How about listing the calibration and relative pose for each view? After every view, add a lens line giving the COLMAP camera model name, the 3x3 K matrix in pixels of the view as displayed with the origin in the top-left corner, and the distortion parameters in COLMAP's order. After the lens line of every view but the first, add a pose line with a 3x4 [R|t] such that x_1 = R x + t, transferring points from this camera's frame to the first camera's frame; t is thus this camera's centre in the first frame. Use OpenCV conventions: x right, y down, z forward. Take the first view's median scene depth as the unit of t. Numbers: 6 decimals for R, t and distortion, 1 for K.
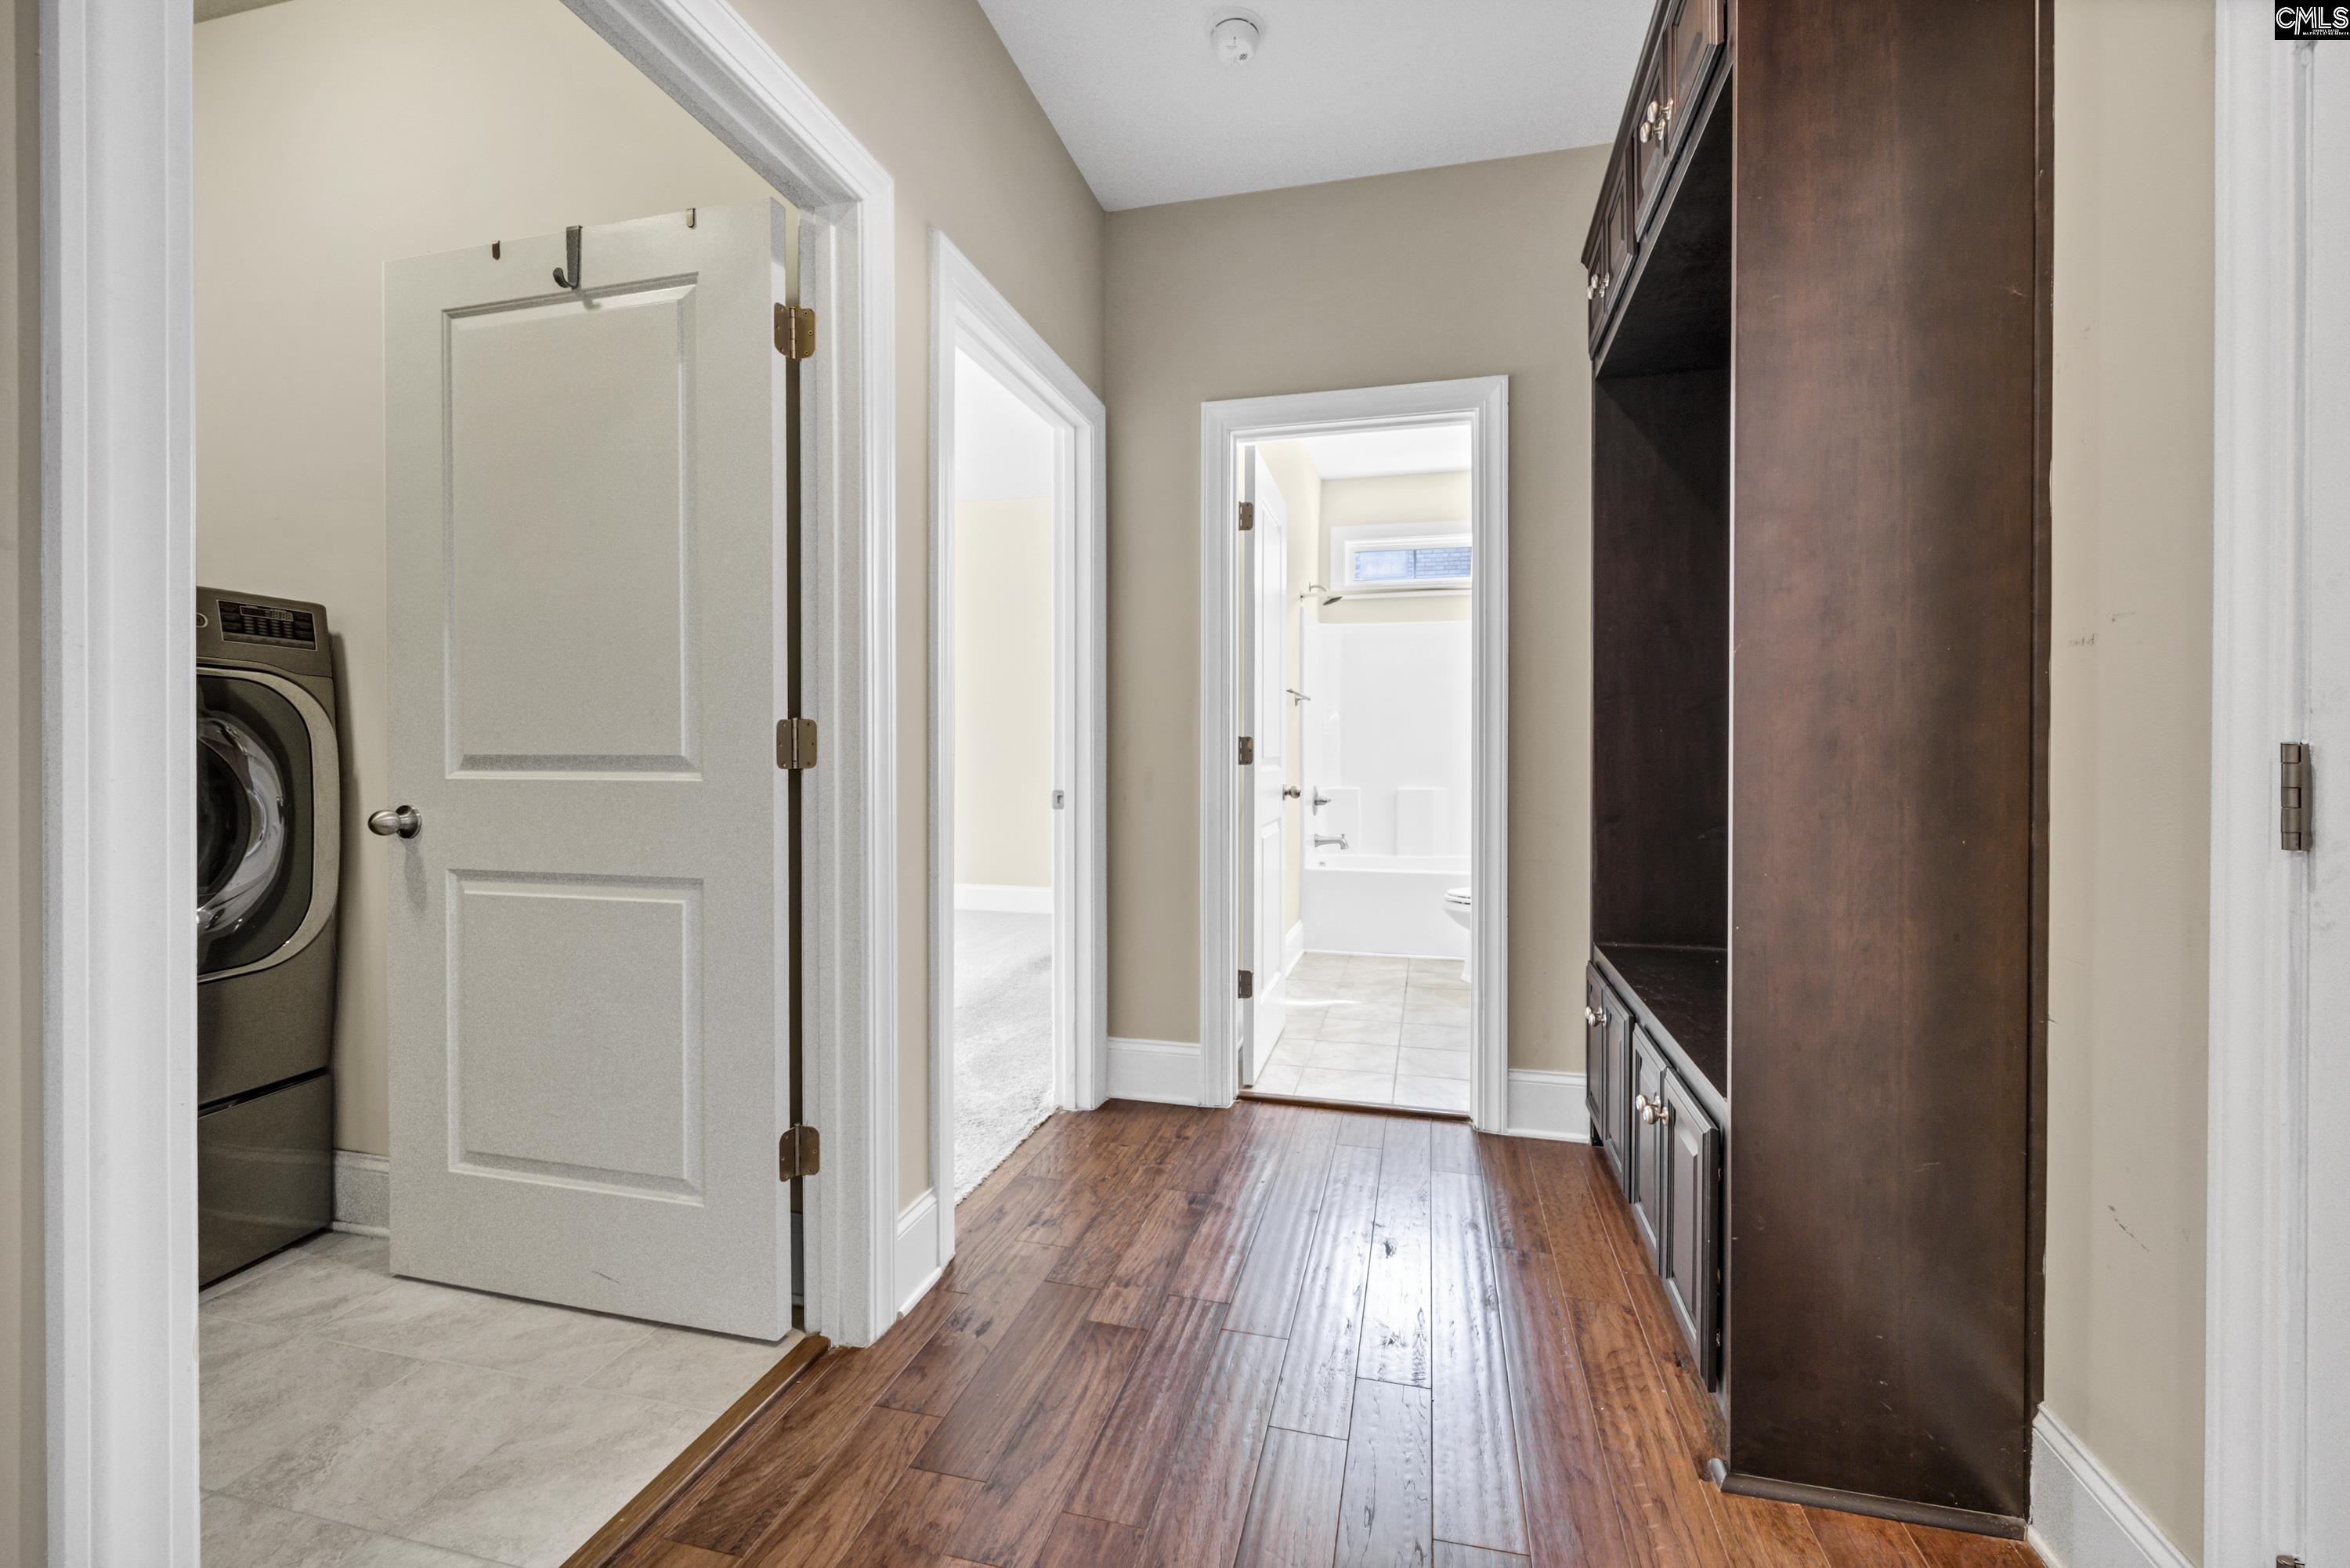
lens RADIAL K [[910.1, 0, 1185.4], [0, 910.1, 766.9], [0, 0, 1]] dist [-0.000554, 0.000504]
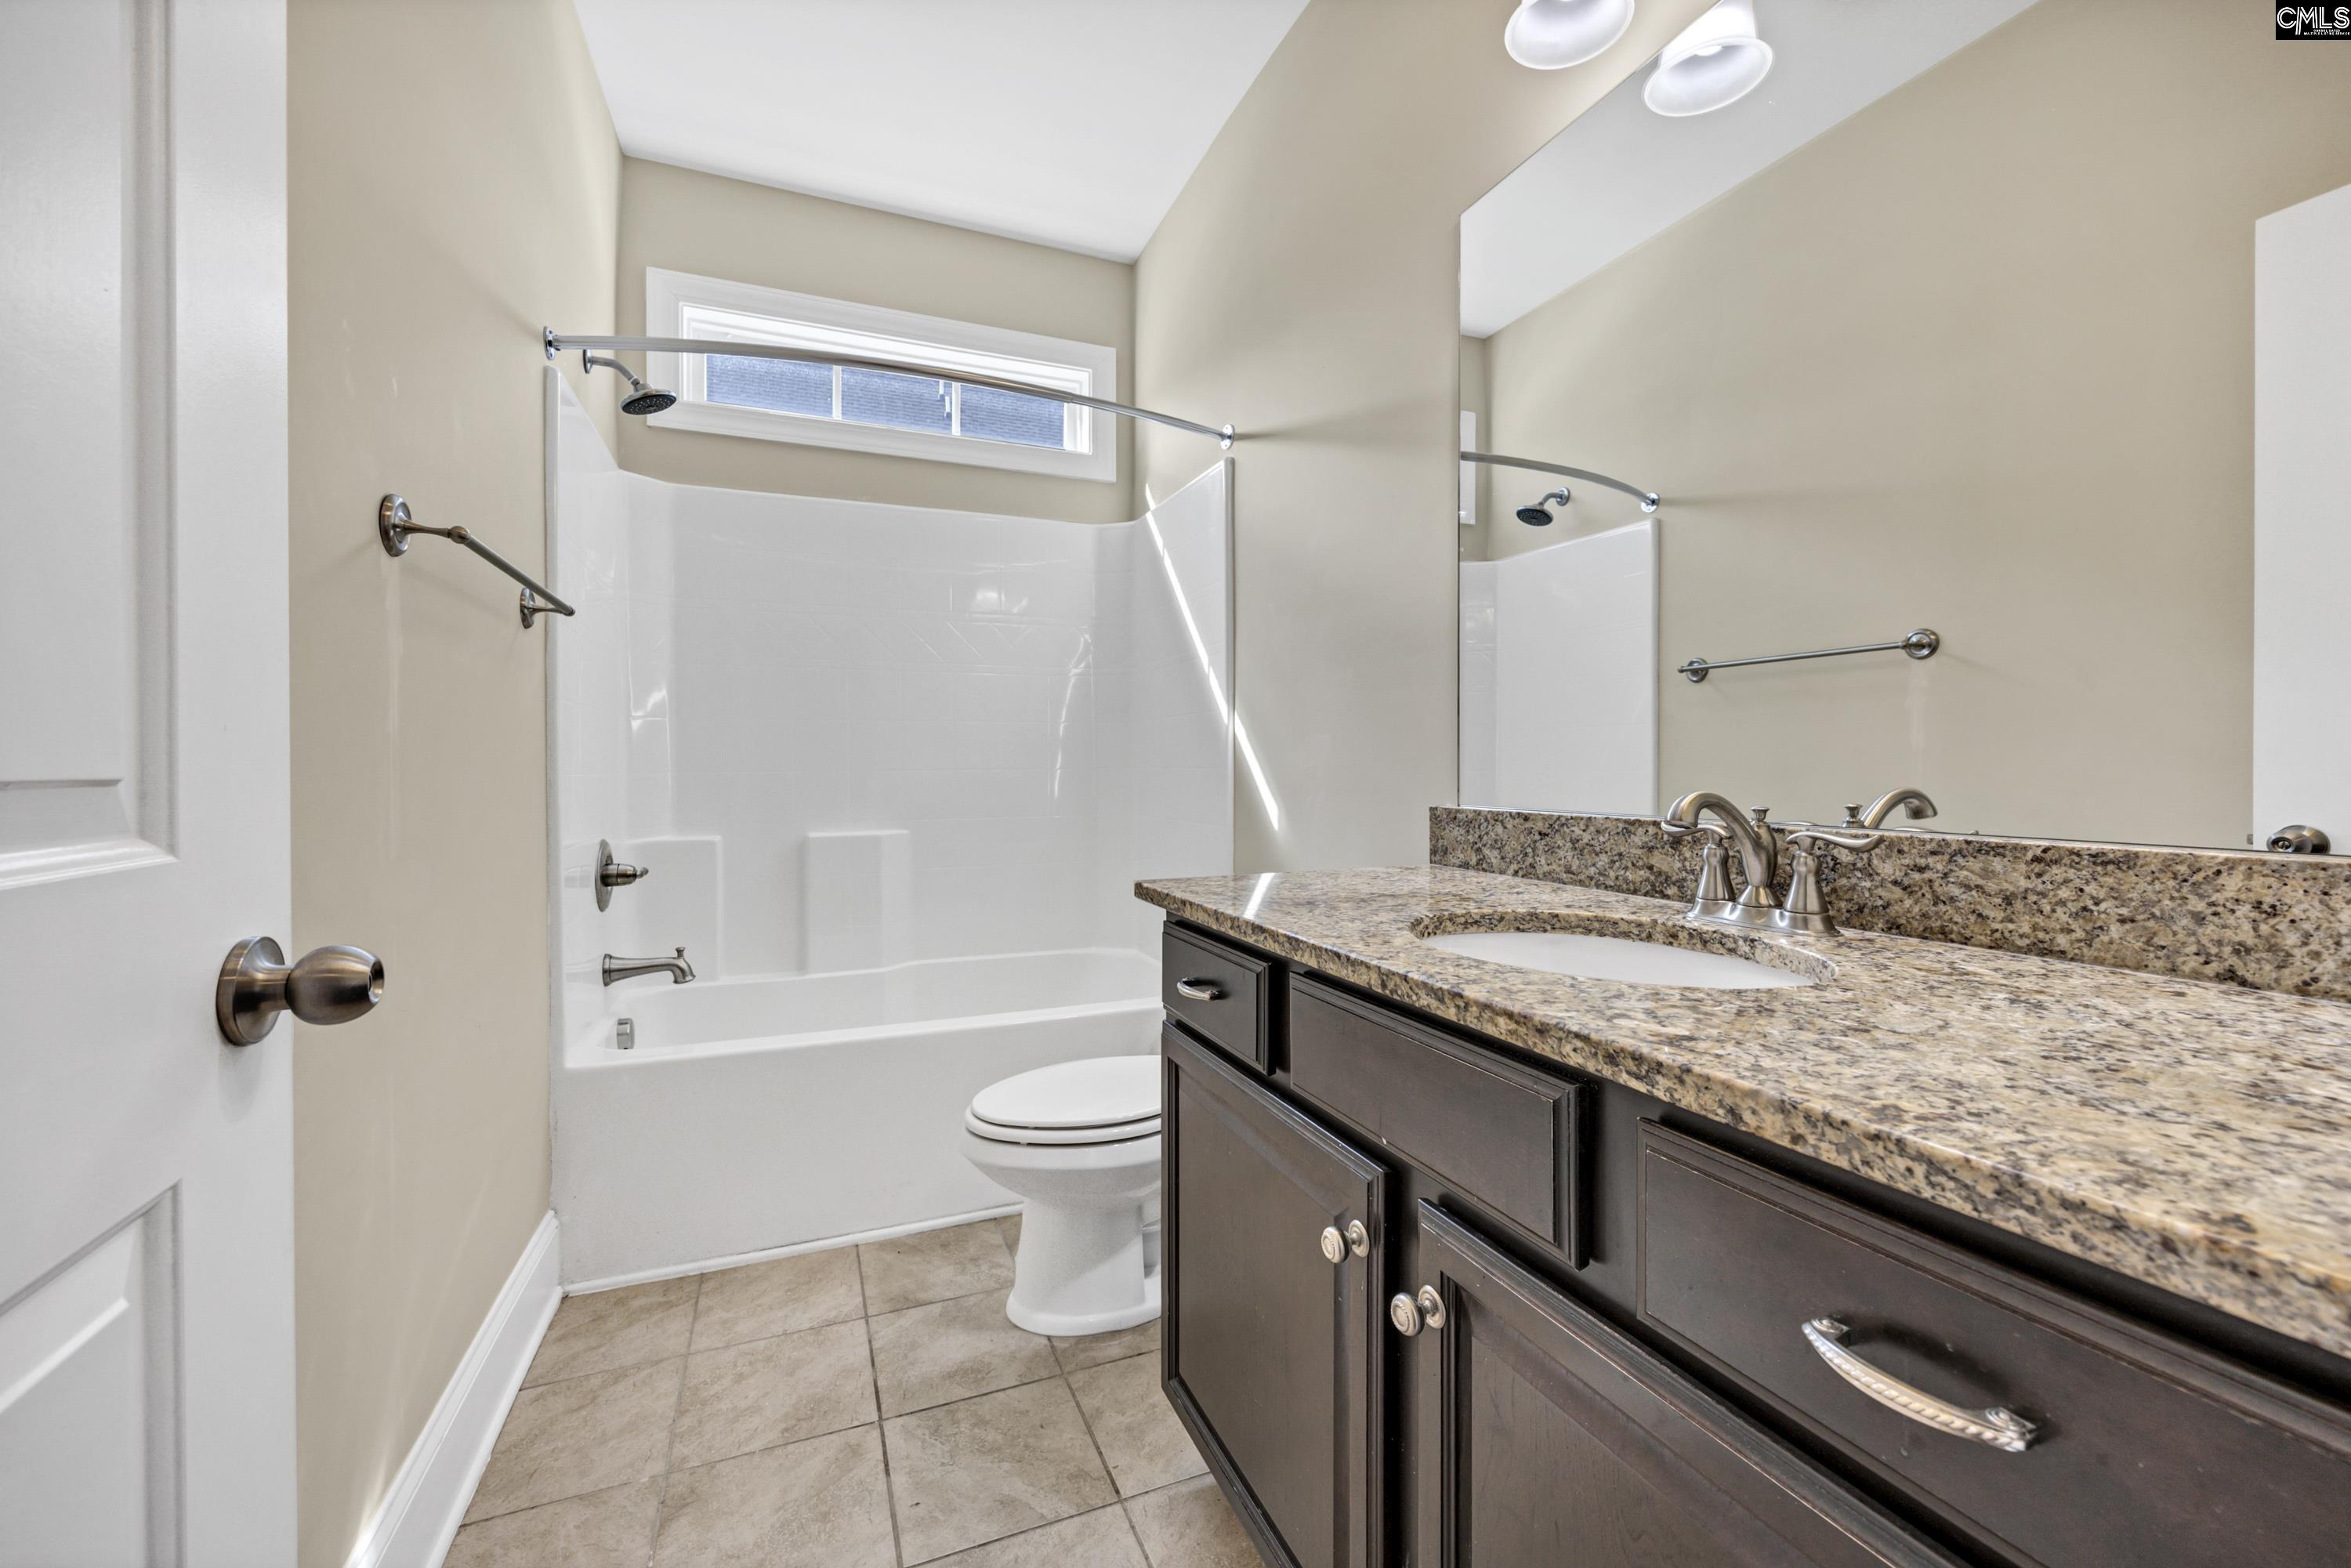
lens RADIAL K [[910.6, 0, 1166.9], [0, 910.6, 776.1], [0, 0, 1]] dist [-0.000554, 0.000504]
pose [[0.794398, -0.006855, 0.607359, 0.072982], [0.010630, 0.999940, -0.002618, -0.002783], [-0.607305, 0.008536, 0.794423, 0.398206]]
